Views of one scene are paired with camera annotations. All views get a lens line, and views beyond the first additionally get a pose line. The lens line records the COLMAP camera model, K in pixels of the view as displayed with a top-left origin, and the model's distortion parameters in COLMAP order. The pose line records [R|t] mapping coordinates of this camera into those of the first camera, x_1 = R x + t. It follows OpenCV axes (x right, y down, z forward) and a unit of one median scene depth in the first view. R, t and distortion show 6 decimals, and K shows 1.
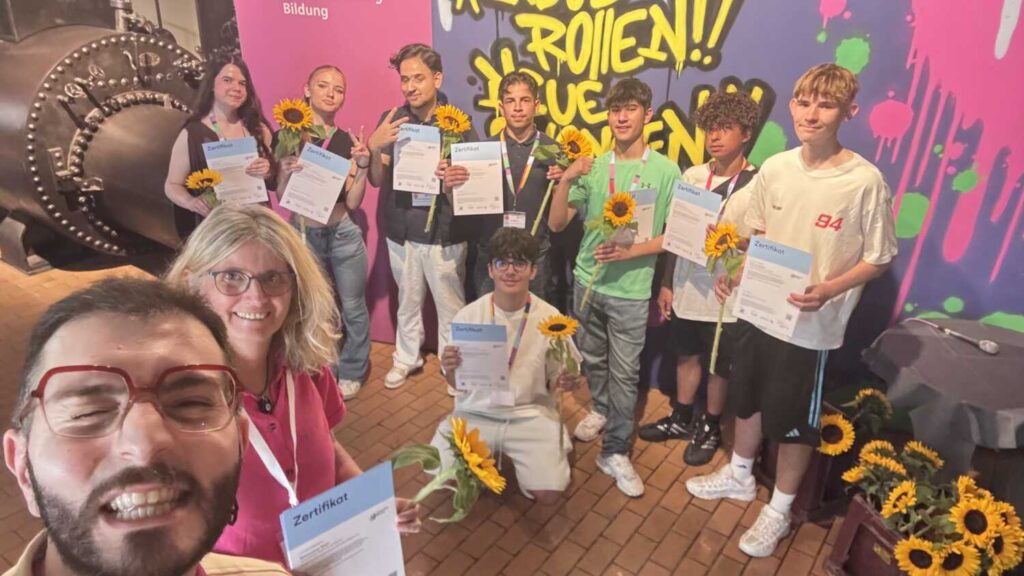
lens RADIAL K [[725.4, 0, 508.3], [0, 725.4, 286.6], [0, 0, 1]] dist [-0.028712, -0.001034]
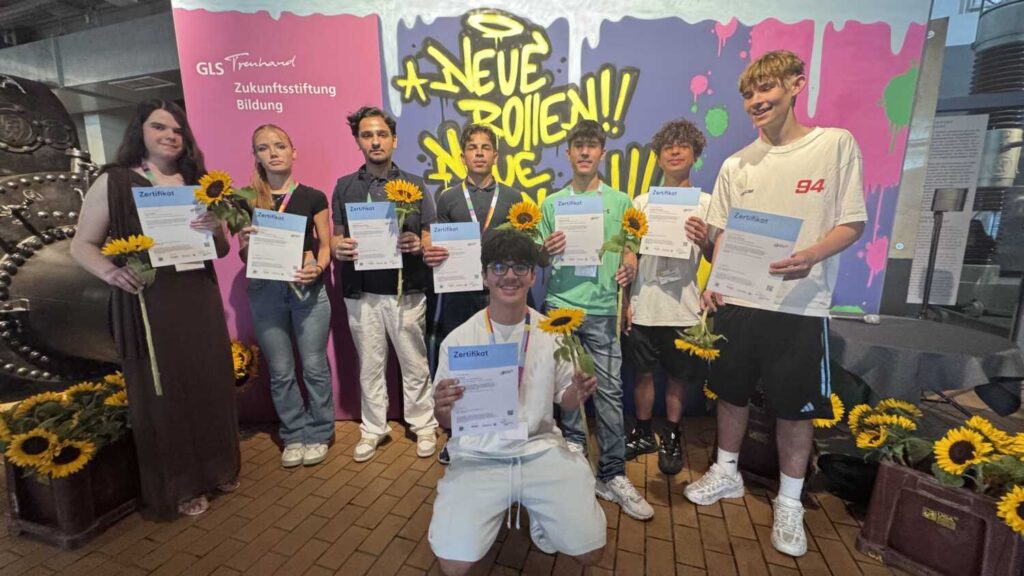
lens RADIAL K [[398.1, 0, 515.9], [0, 398.1, 289.1], [0, 0, 1]] dist [-0.010785, -0.000700]
pose [[0.954863, -0.079034, 0.286340, -0.112570], [0.153079, 0.957022, -0.246323, 0.099384], [-0.254566, 0.279037, 0.925923, 0.463230]]
